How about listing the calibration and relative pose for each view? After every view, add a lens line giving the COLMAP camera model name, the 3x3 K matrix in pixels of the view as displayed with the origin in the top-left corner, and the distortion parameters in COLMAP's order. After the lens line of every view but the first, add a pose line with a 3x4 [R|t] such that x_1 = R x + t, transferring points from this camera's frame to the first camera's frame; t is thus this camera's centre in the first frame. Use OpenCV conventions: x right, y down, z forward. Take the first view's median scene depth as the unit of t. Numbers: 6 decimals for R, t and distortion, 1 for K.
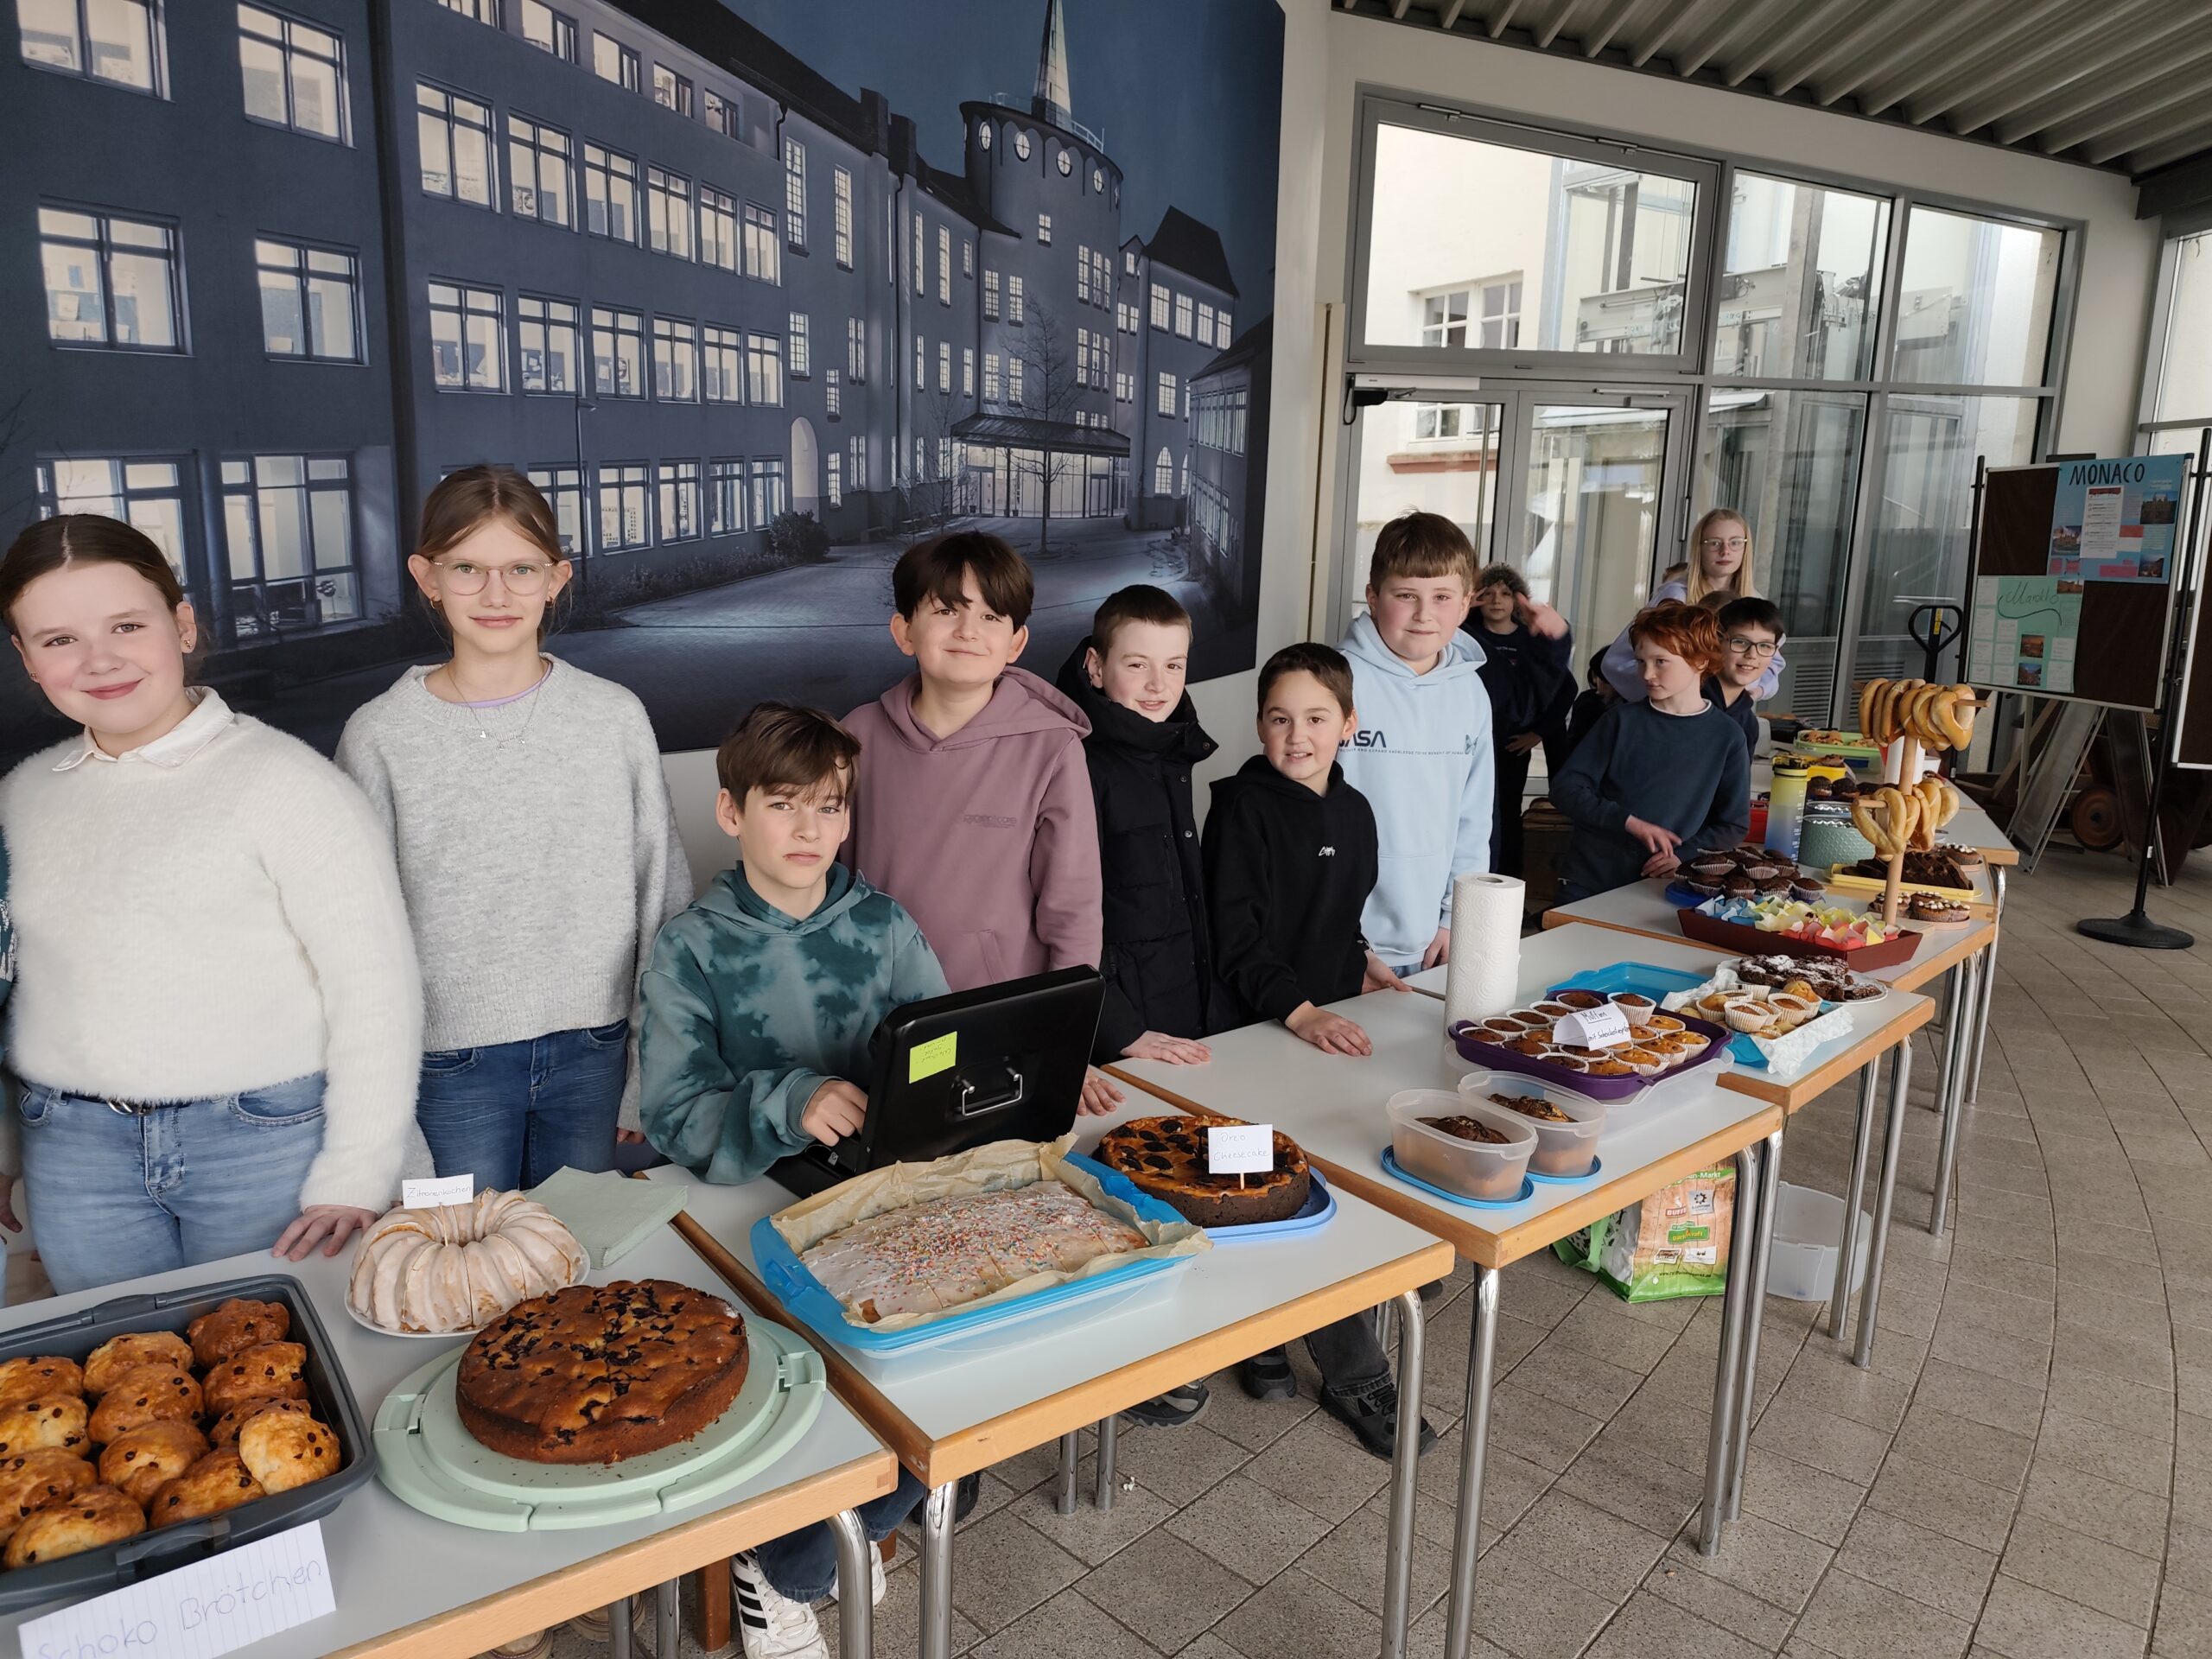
lens RADIAL K [[1475.2, 0, 1106.0], [0, 1475.2, 829.5], [0, 0, 1]] dist [0.031560, -0.033193]
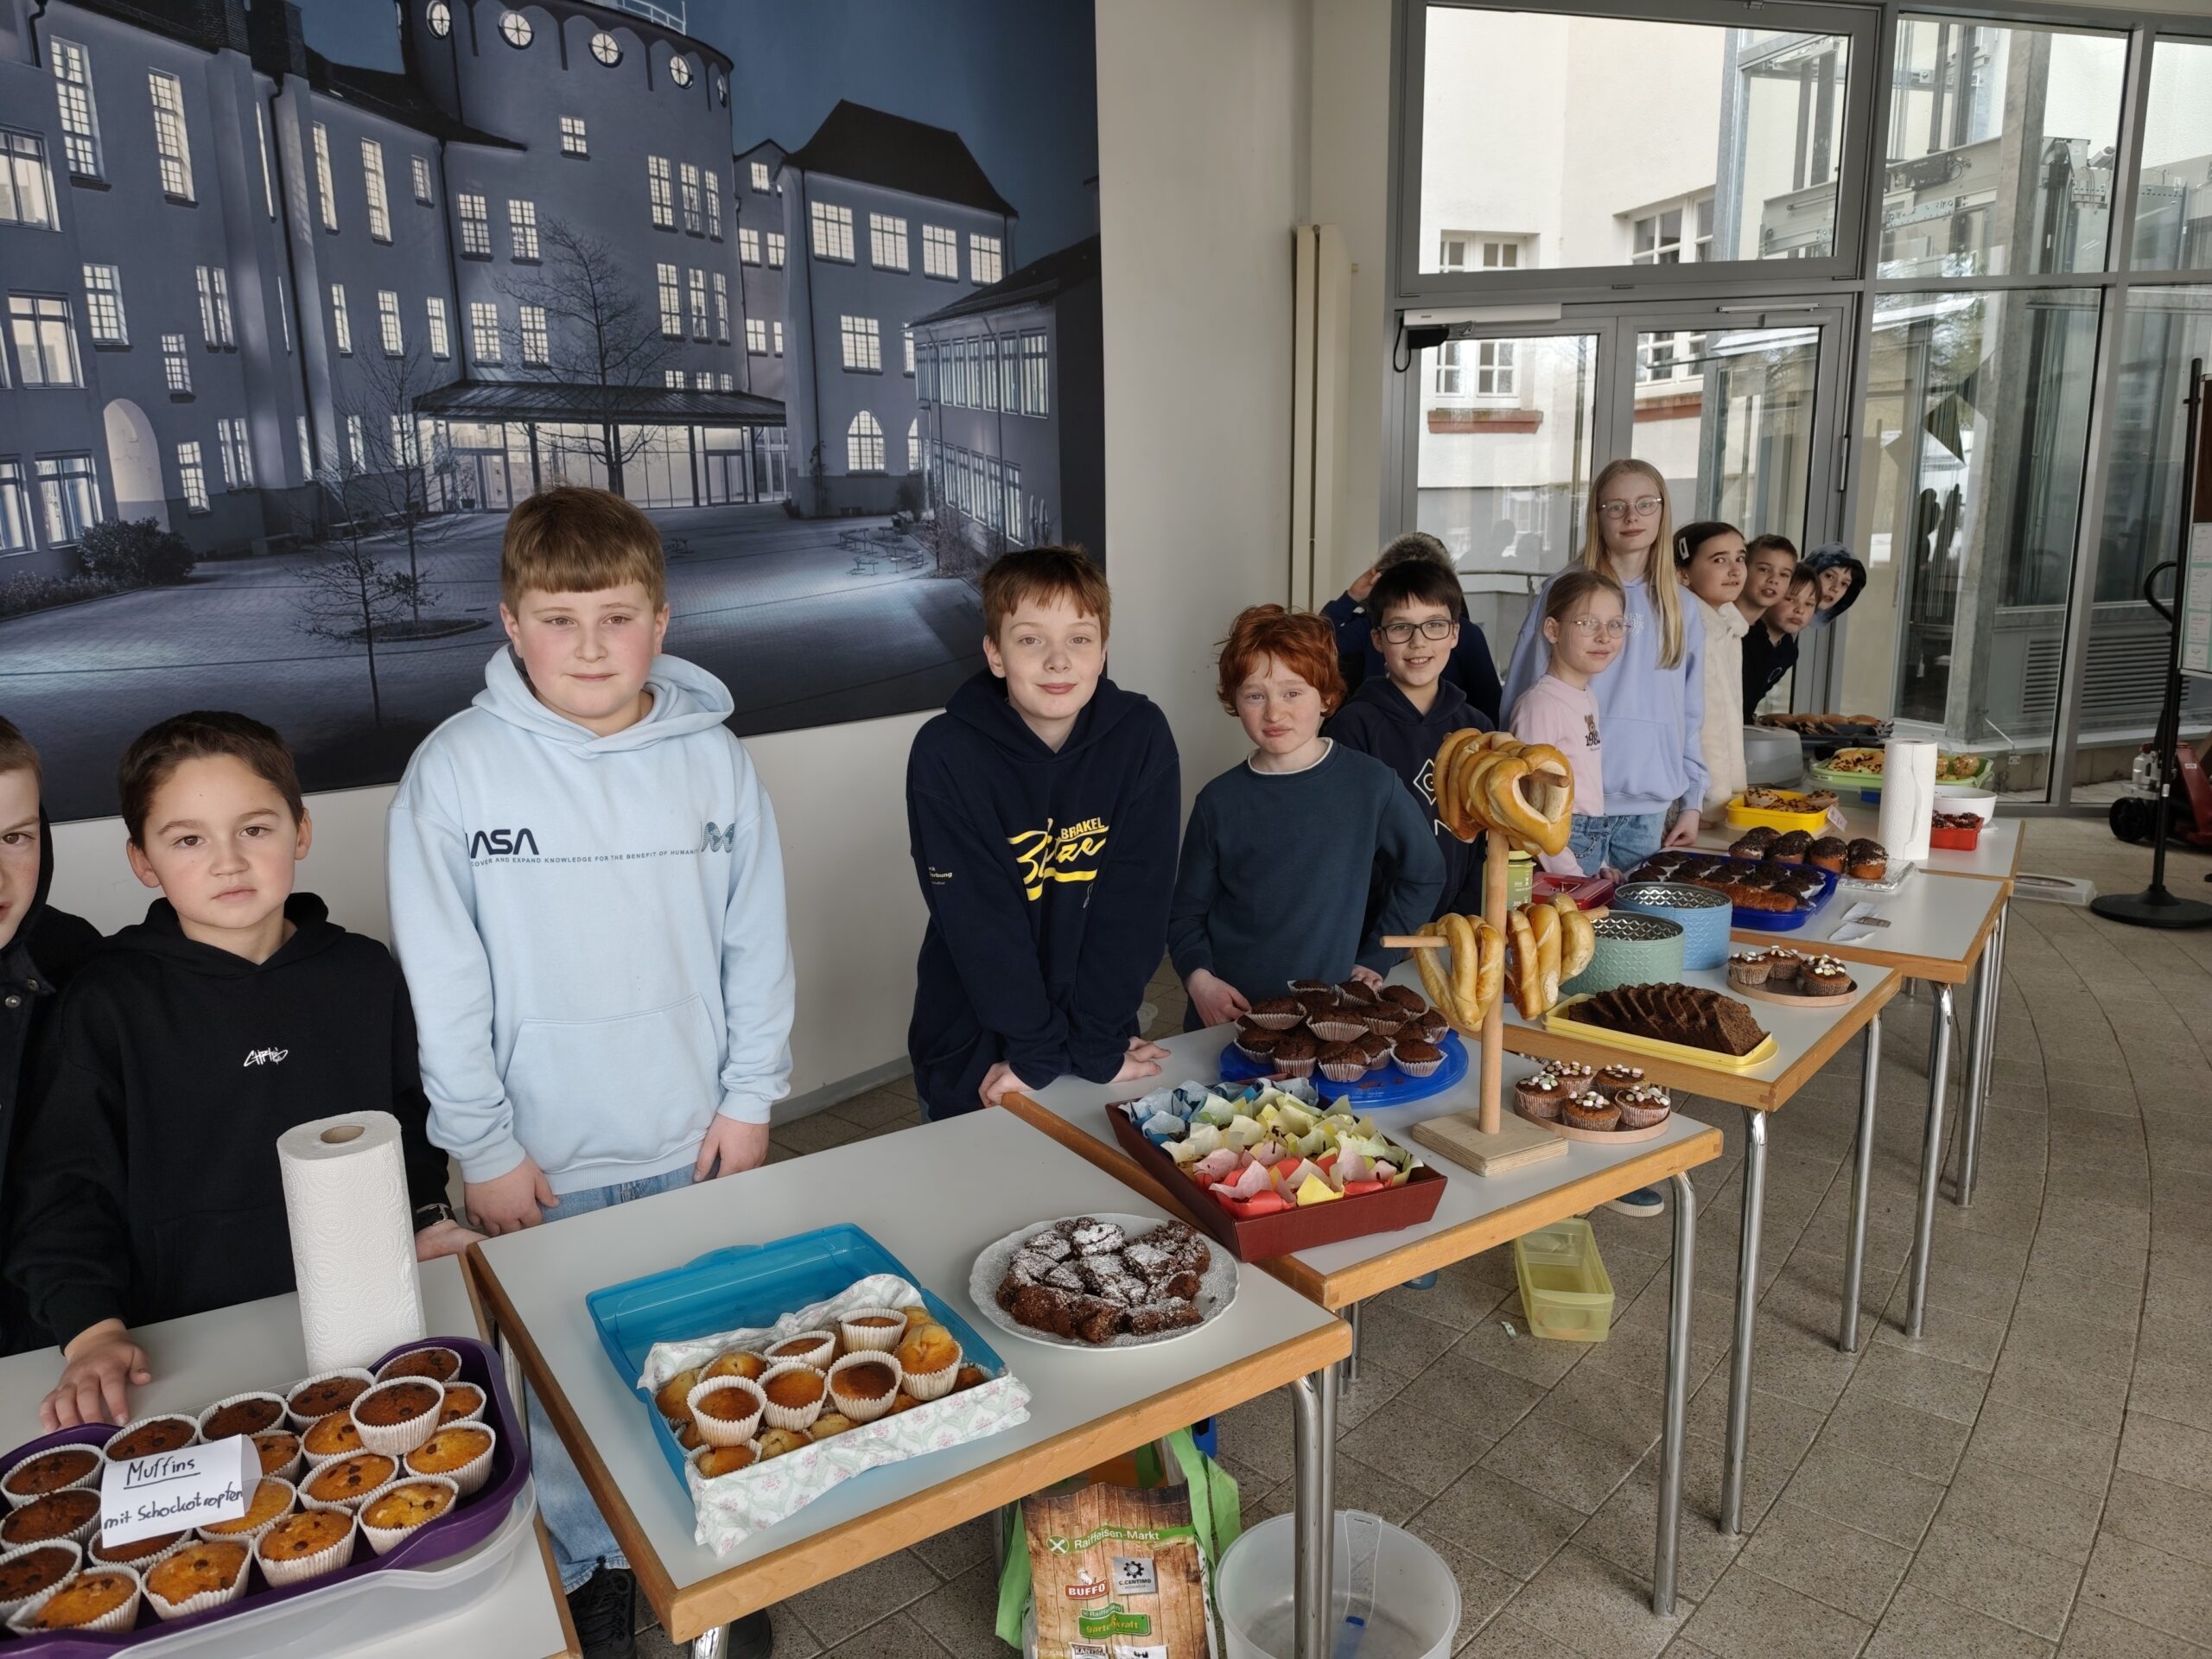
lens RADIAL K [[1475.2, 0, 1106.0], [0, 1475.2, 829.5], [0, 0, 1]] dist [0.031560, -0.033193]
pose [[0.976474, 0.002474, -0.215622, 0.398069], [0.000671, 0.999894, 0.014511, -0.054686], [0.215636, -0.014314, 0.976369, 0.297885]]
